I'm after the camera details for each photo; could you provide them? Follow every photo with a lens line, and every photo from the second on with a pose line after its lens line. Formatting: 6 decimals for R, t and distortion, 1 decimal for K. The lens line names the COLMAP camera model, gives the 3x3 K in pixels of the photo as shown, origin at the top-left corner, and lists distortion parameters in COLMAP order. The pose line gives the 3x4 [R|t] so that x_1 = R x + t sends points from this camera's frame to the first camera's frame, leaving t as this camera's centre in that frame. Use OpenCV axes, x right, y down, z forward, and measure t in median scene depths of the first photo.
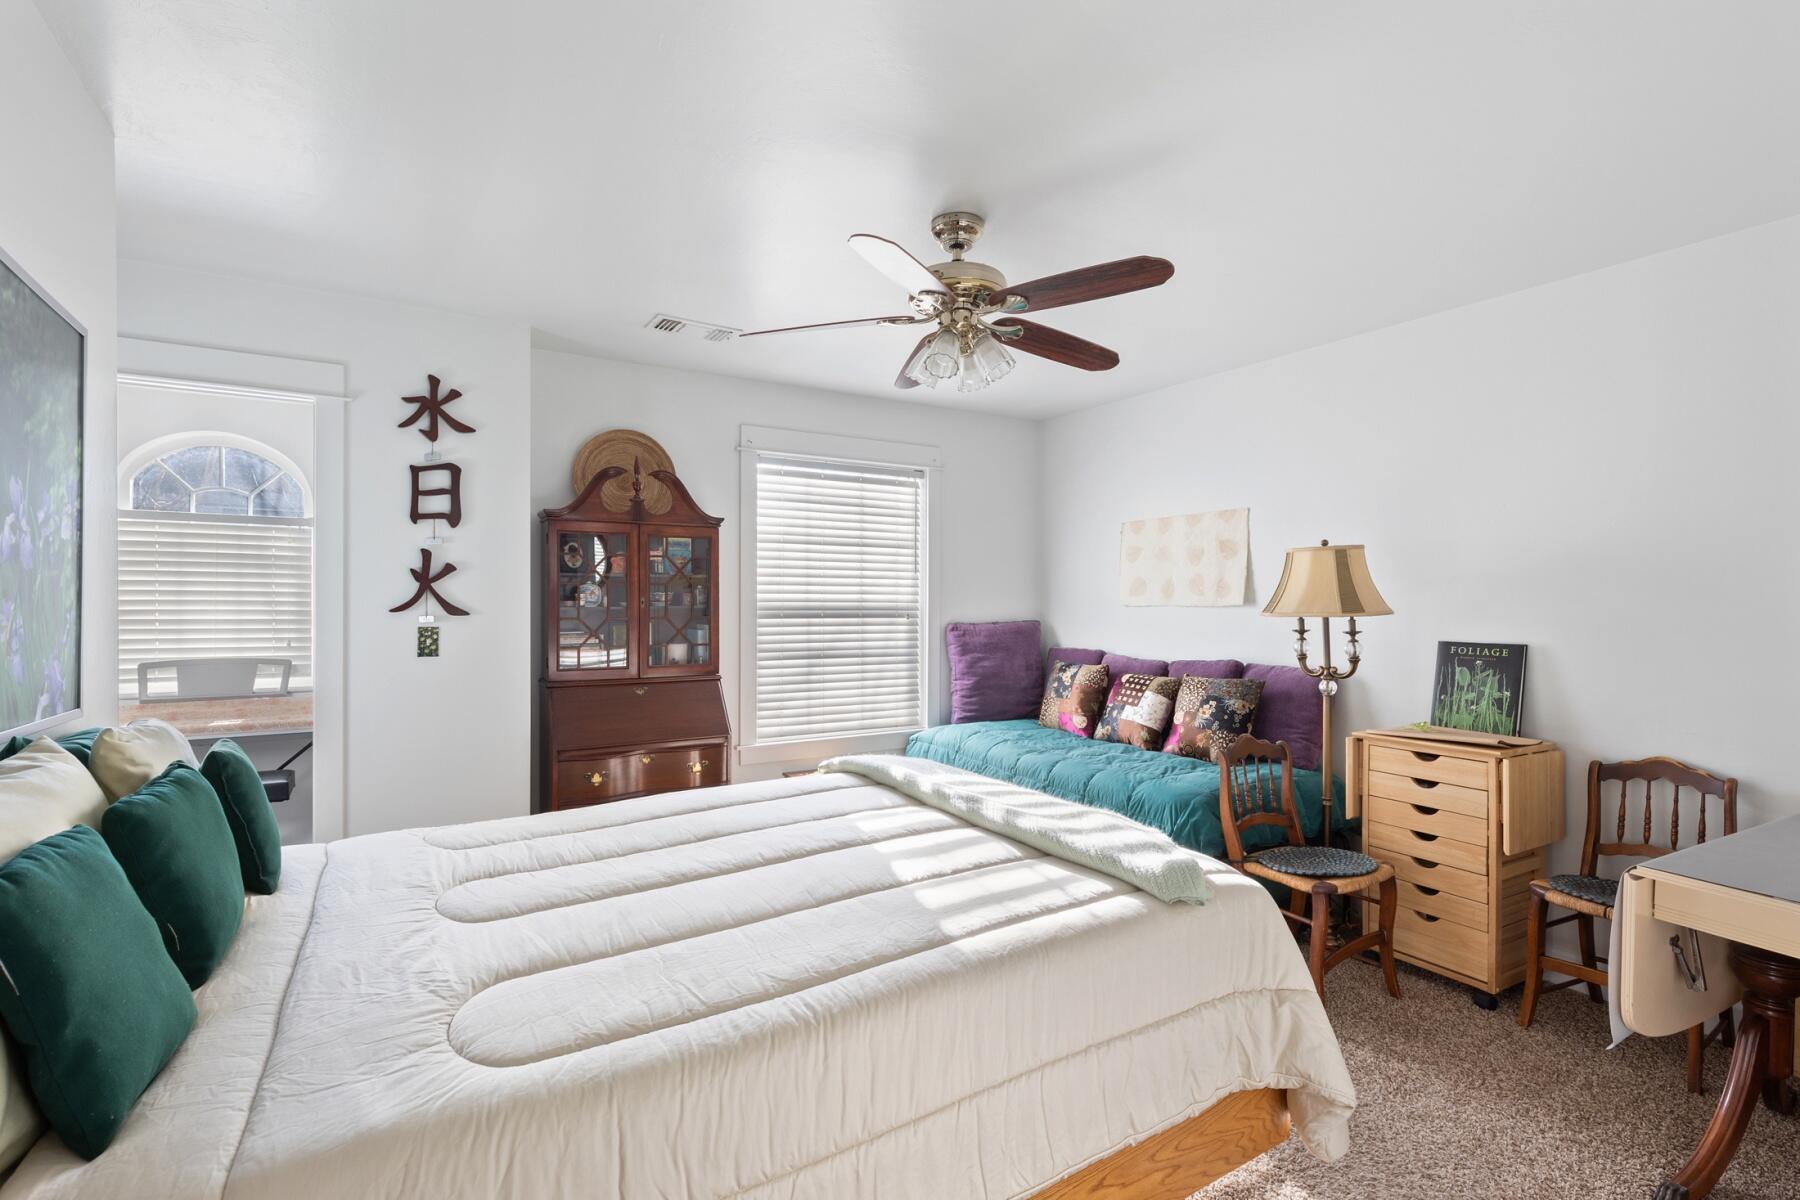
lens RADIAL K [[817.4, 0, 900.0], [0, 817.4, 600.0], [0, 0, 1]] dist [0.000169, -0.000211]
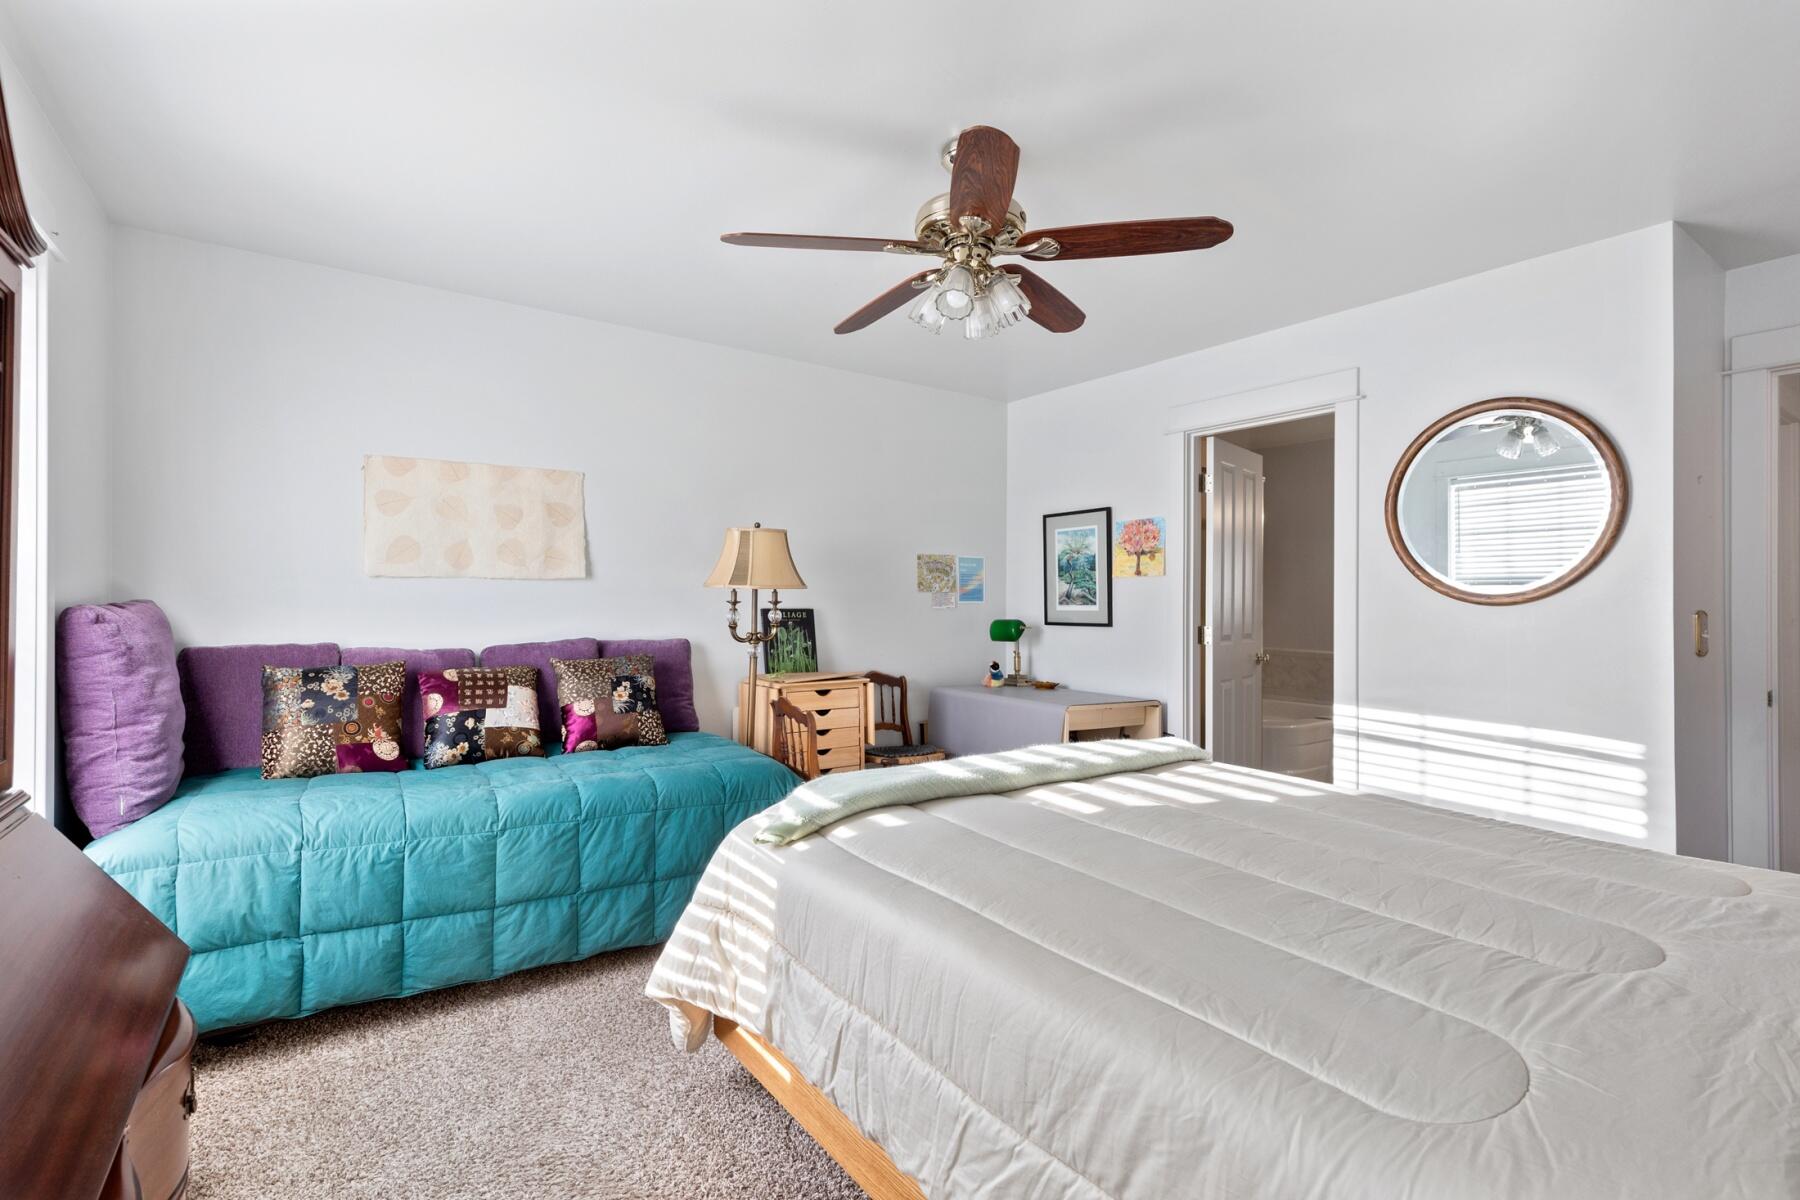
lens RADIAL K [[817.4, 0, 900.0], [0, 817.4, 600.0], [0, 0, 1]] dist [0.000169, -0.000211]
pose [[-0.063064, -0.009193, 0.997967, -0.617680], [-0.011773, 0.999895, 0.008467, 0.022887], [-0.997940, -0.011215, -0.063166, 0.840095]]
